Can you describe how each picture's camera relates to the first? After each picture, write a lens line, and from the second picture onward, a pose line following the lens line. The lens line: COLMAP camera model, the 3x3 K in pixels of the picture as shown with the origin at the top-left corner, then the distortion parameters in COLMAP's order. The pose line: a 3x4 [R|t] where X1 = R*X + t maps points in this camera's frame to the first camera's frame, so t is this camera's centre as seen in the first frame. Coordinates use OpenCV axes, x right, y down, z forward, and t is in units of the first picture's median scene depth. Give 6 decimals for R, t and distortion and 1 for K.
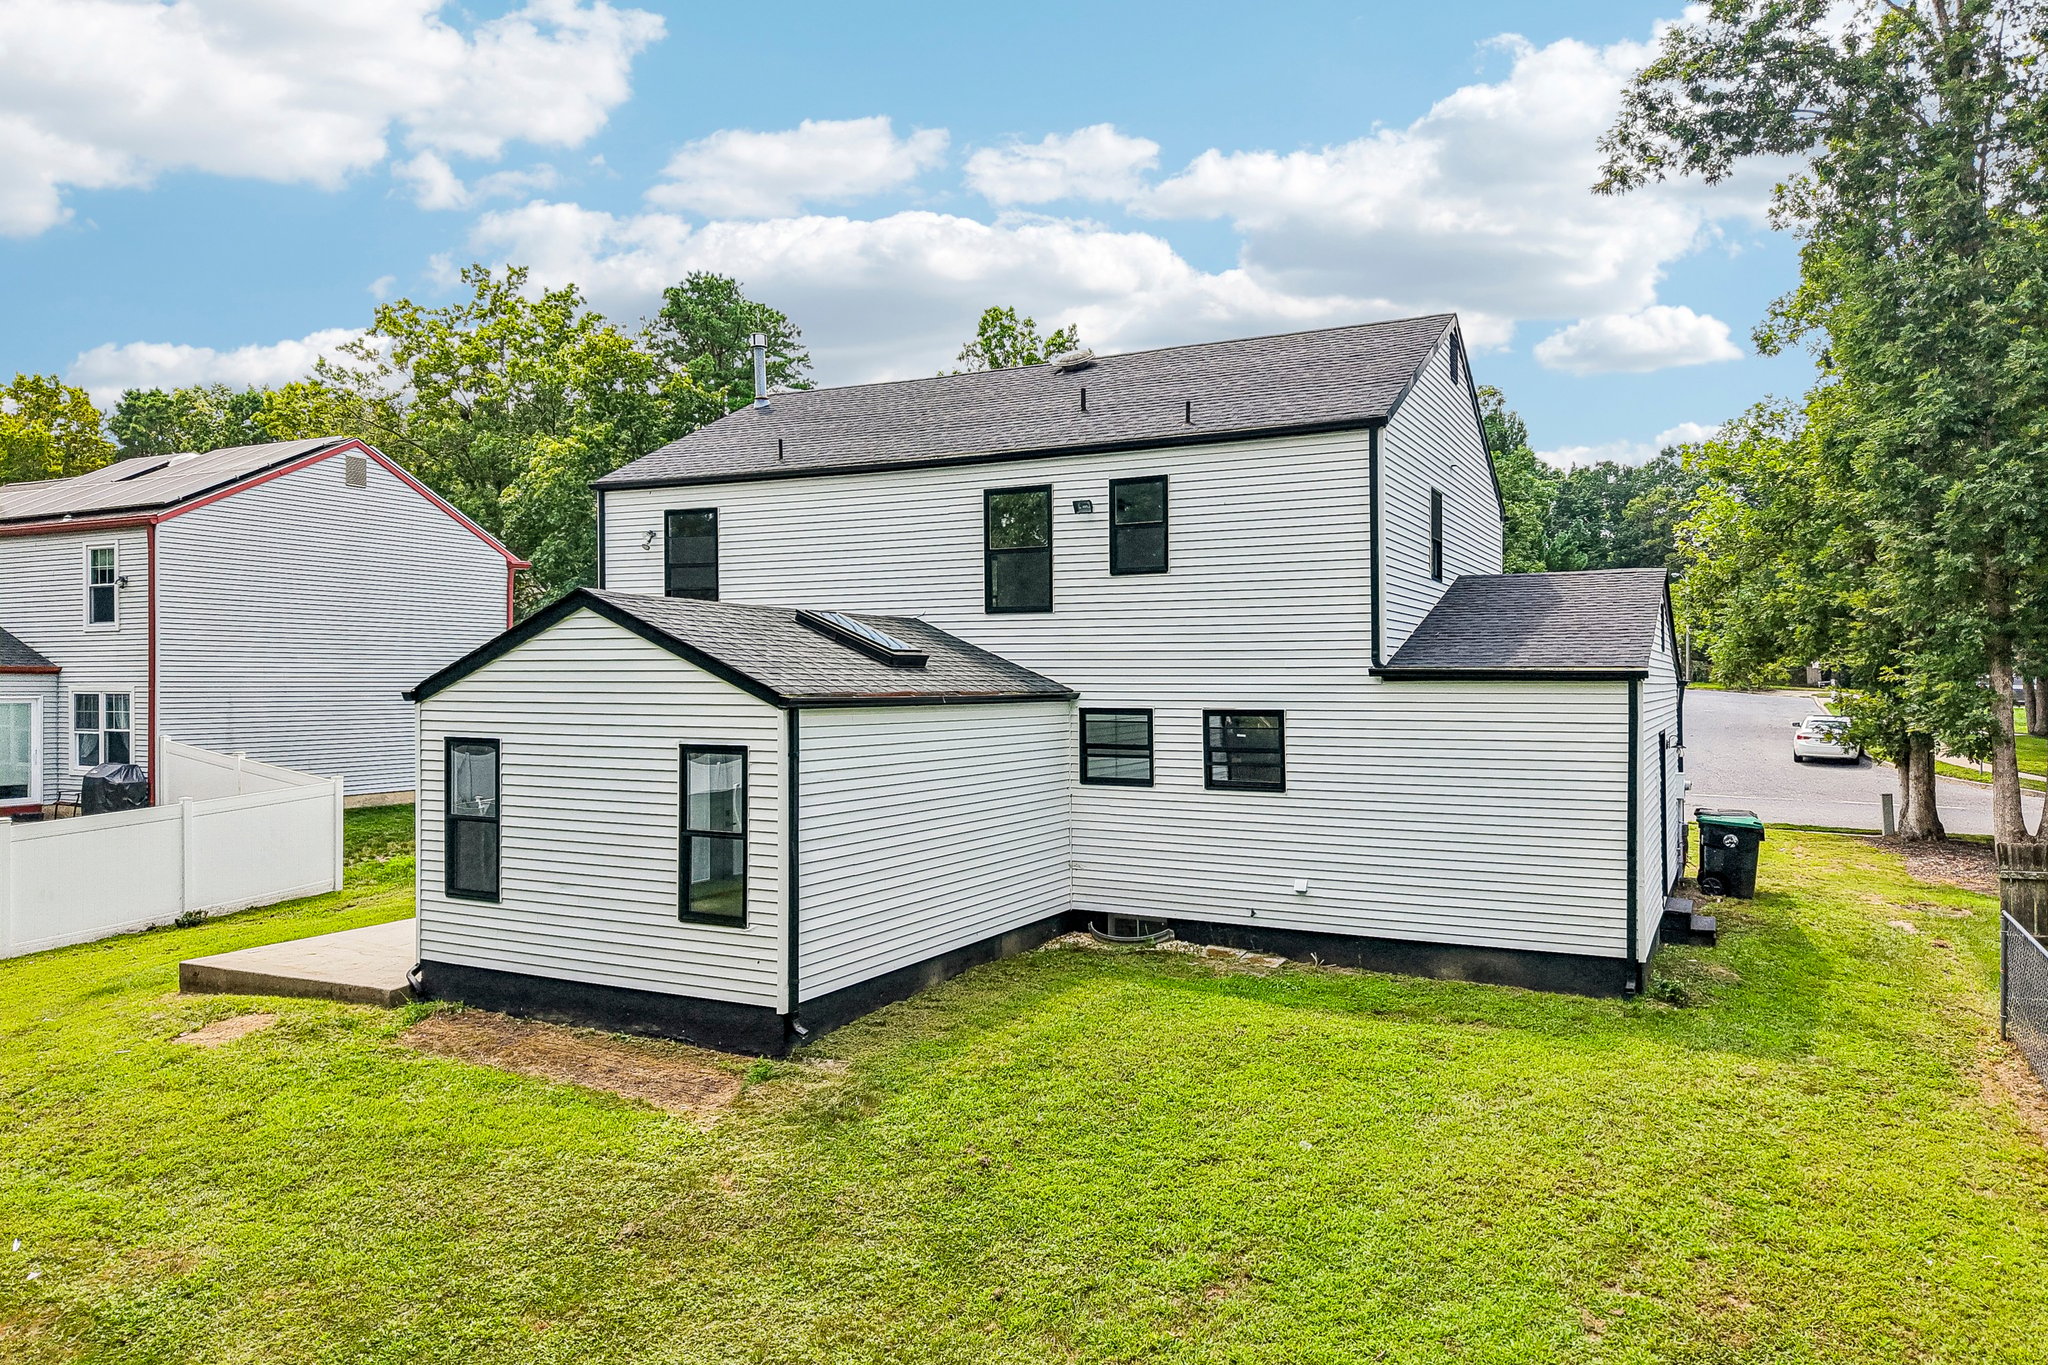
lens RADIAL K [[1374.4, 0, 1025.6], [0, 1374.4, 675.6], [0, 0, 1]] dist [0.030850, -0.035009]
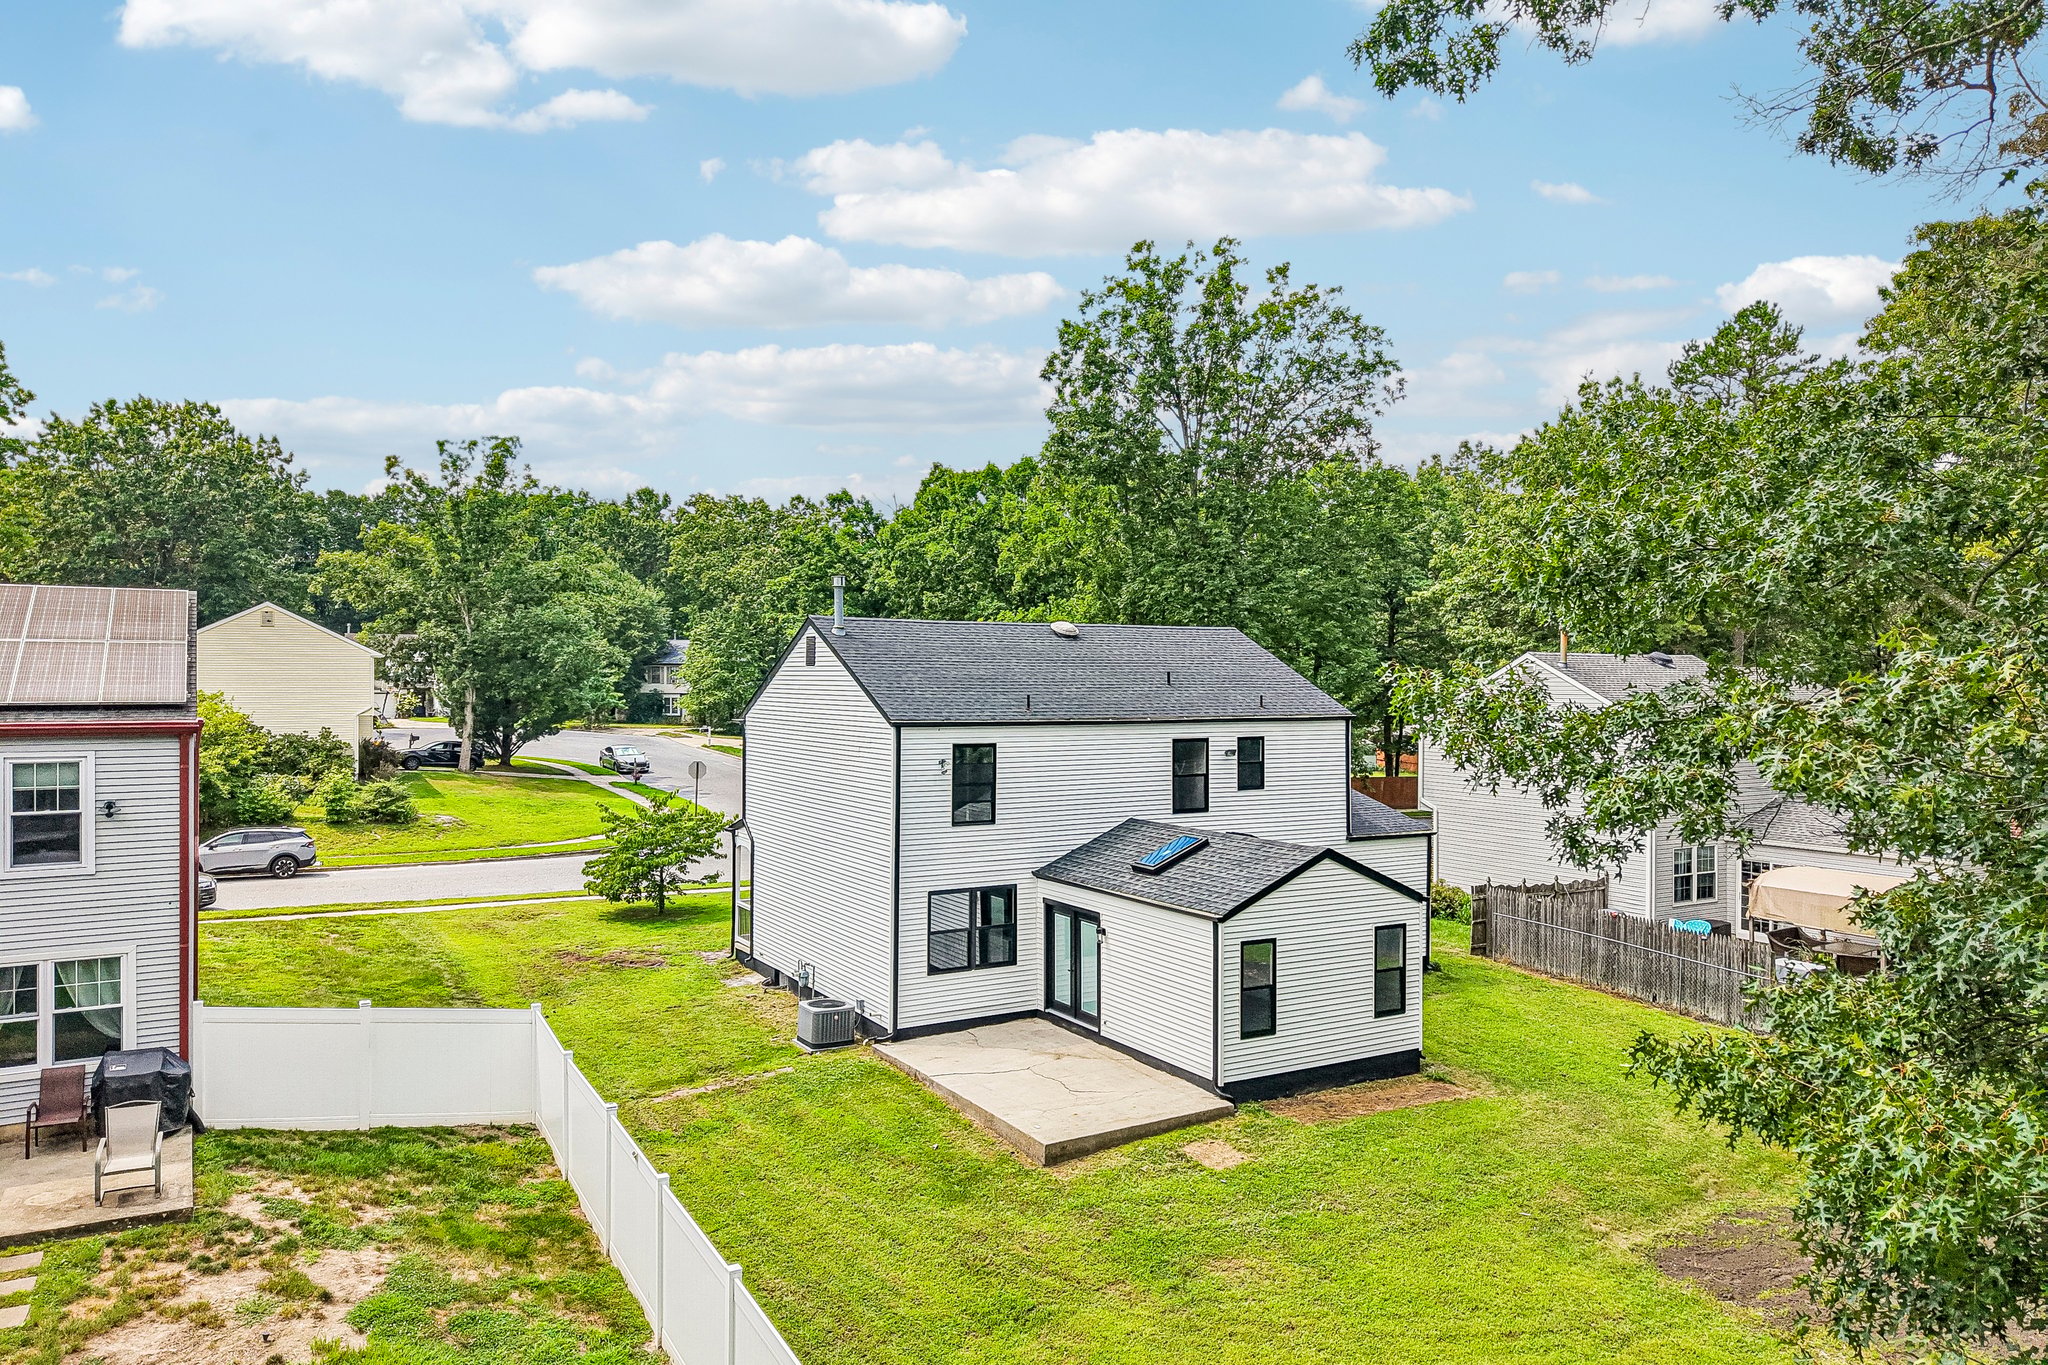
lens RADIAL K [[1447.8, 0, 1023.0], [0, 1447.8, 615.2], [0, 0, 1]] dist [0.029305, -0.003048]
pose [[0.524532, 0.032741, 0.850761, -1.771996], [-0.008484, 0.999412, -0.033230, -0.247744], [-0.851349, 0.010212, 0.524501, 0.264125]]
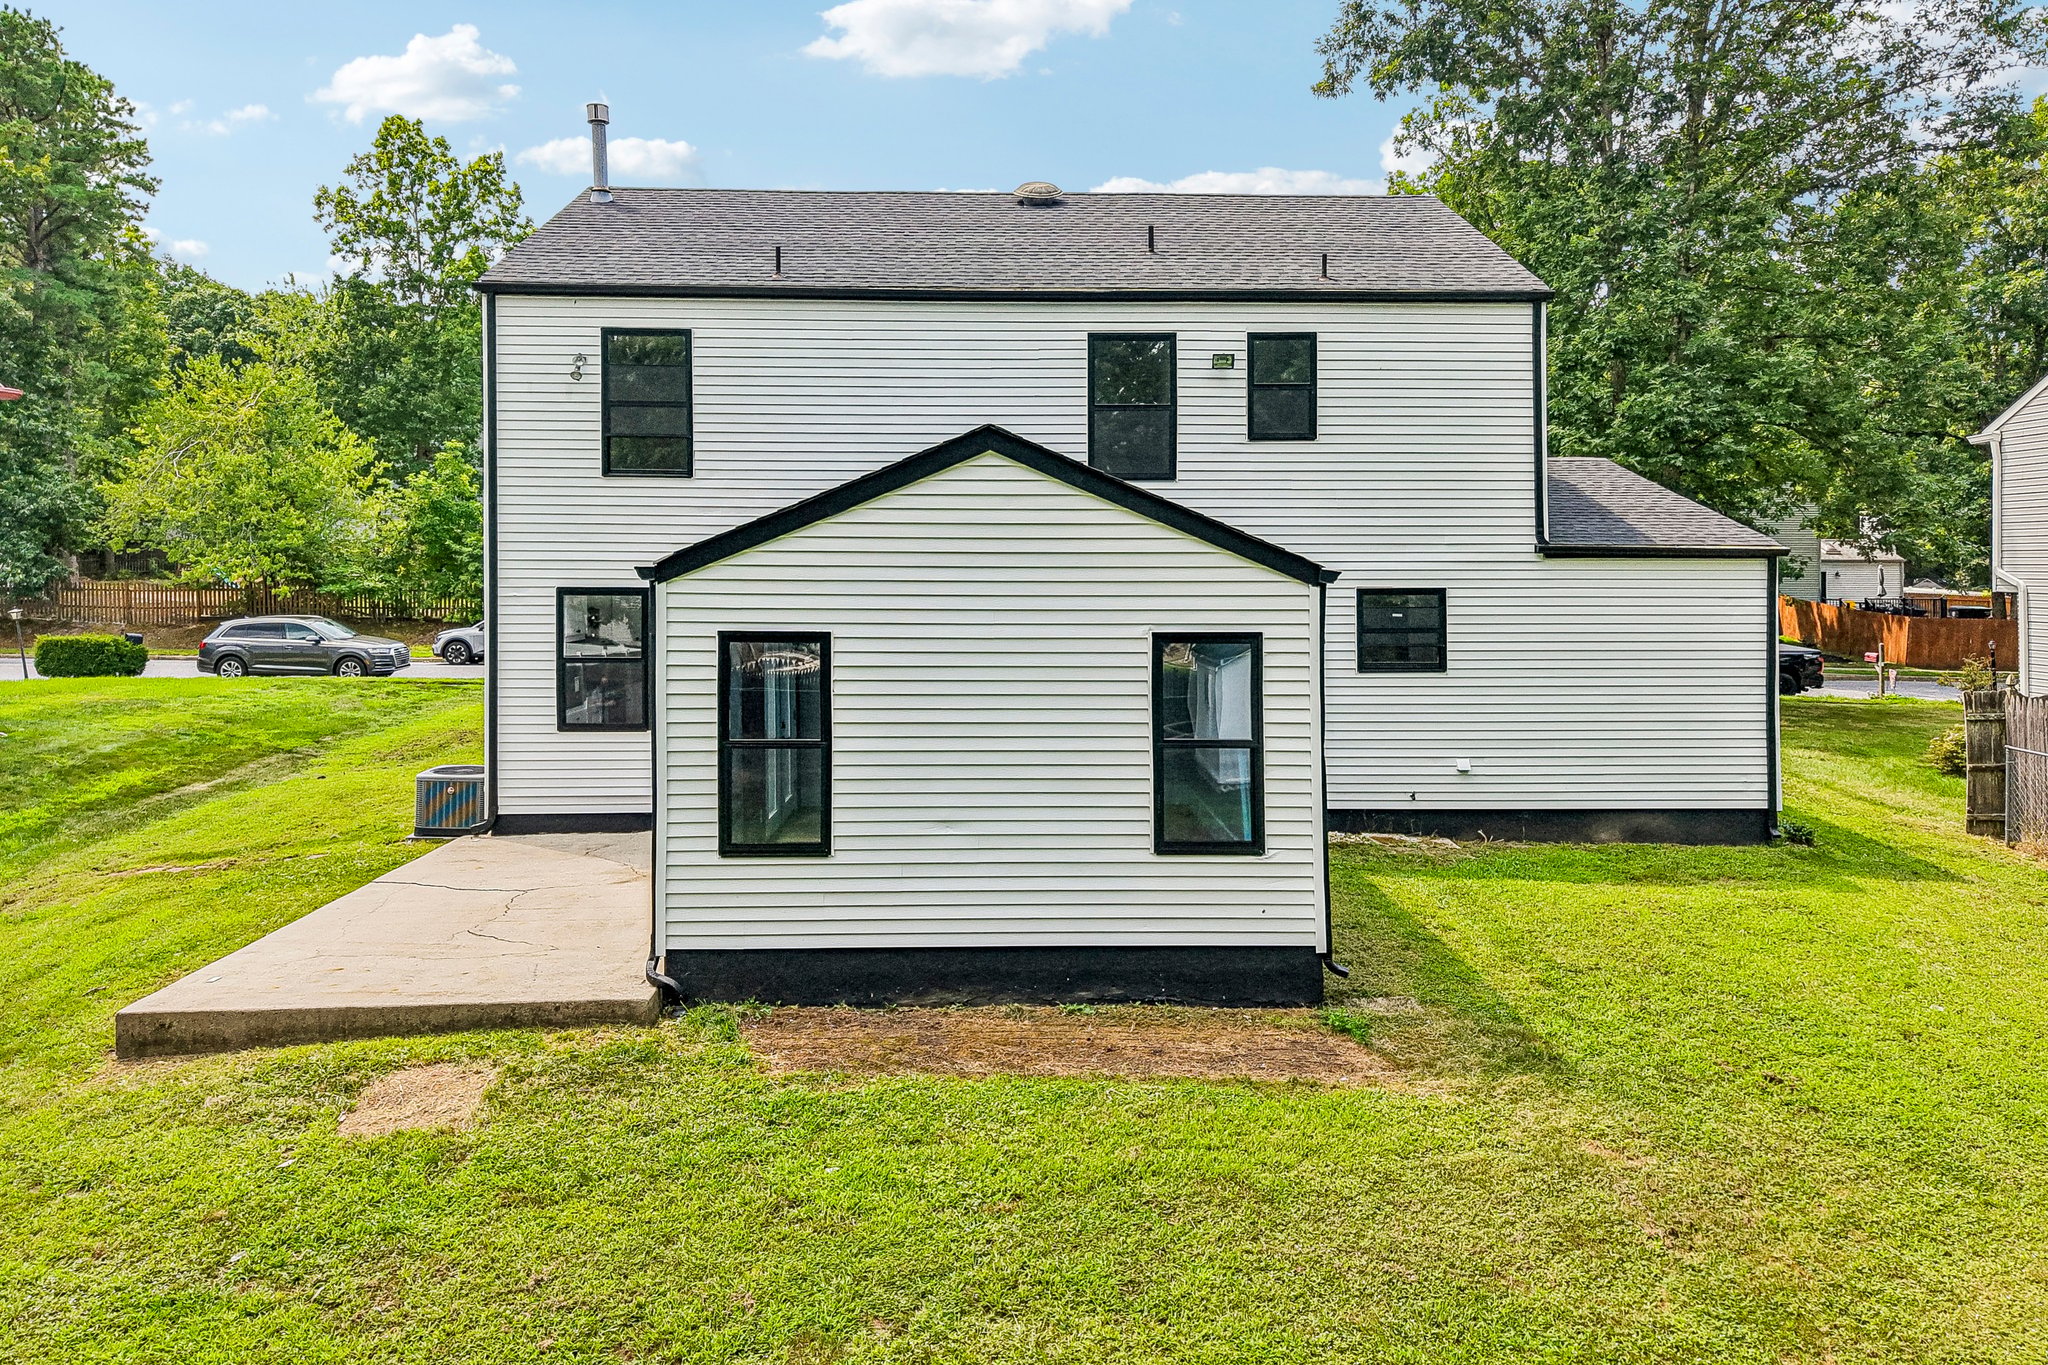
lens RADIAL K [[1396.3, 0, 1049.3], [0, 1396.3, 681.7], [0, 0, 1]] dist [0.028936, -0.038119]
pose [[0.875894, -0.038215, 0.480988, -0.527359], [-0.002080, 0.996550, 0.082964, 0.009582], [-0.482499, -0.073668, 0.872793, 0.261060]]
